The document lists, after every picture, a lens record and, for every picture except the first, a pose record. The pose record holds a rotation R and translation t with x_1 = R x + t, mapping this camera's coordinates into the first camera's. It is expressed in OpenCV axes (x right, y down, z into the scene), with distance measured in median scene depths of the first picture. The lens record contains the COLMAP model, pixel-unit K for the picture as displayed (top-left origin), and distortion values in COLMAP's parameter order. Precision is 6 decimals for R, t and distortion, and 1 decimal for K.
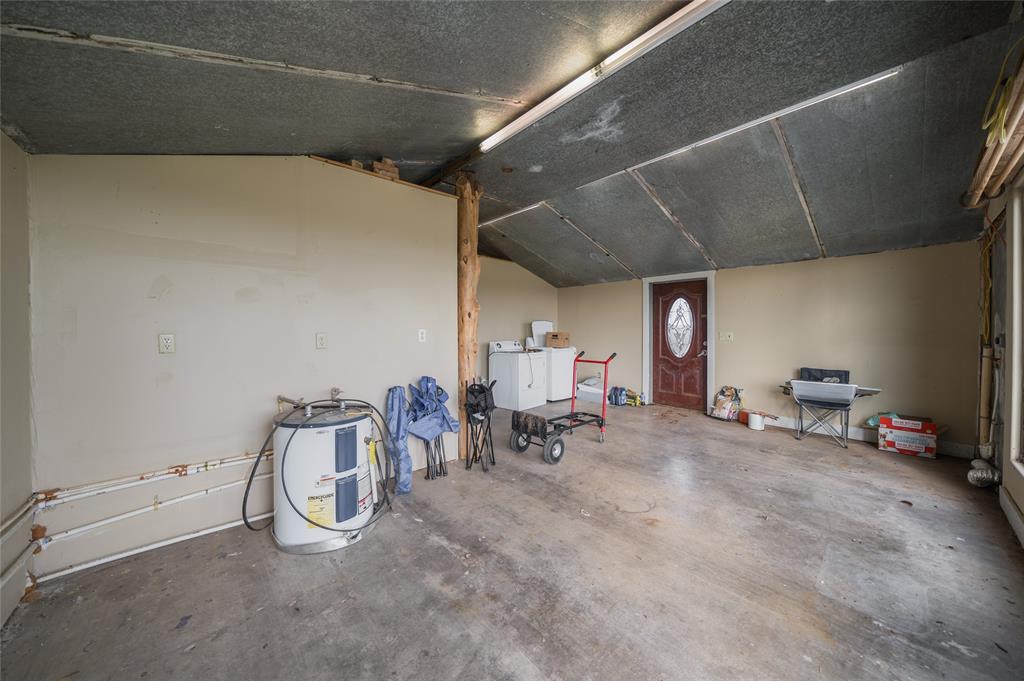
lens RADIAL K [[350.7, 0, 512.8], [0, 350.7, 336.2], [0, 0, 1]] dist [-0.007075, -0.000133]
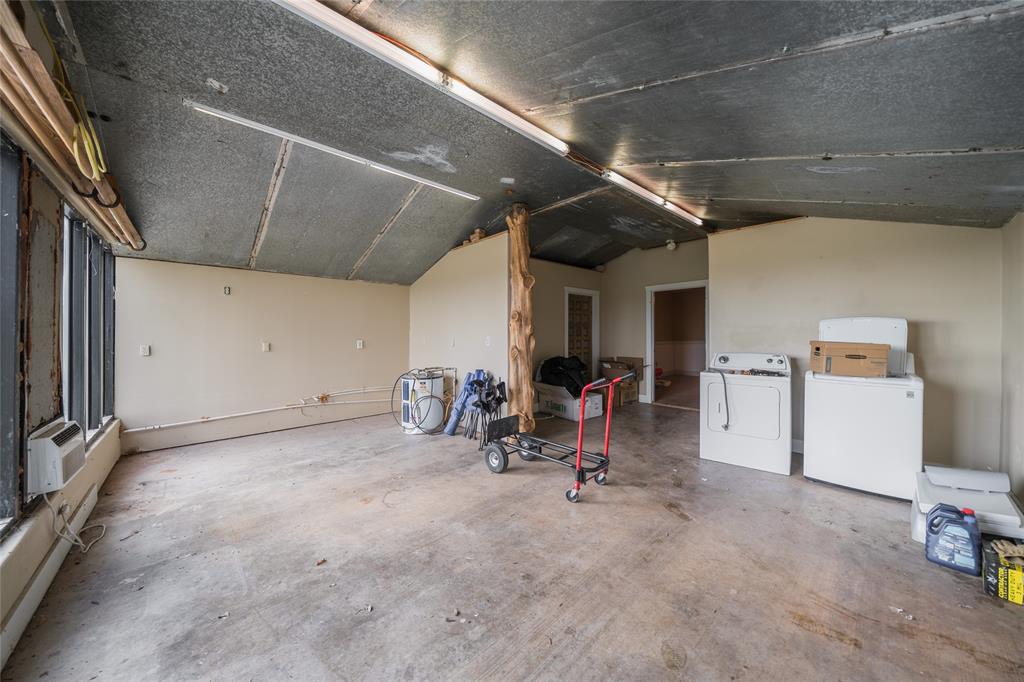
lens RADIAL K [[350.7, 0, 512.4], [0, 350.7, 336.7], [0, 0, 1]] dist [-0.007075, -0.000133]
pose [[0.019985, 0.007482, -0.999772, 1.488664], [-0.013167, 0.999887, 0.007220, -0.040973], [0.999714, 0.013020, 0.020082, 1.365385]]
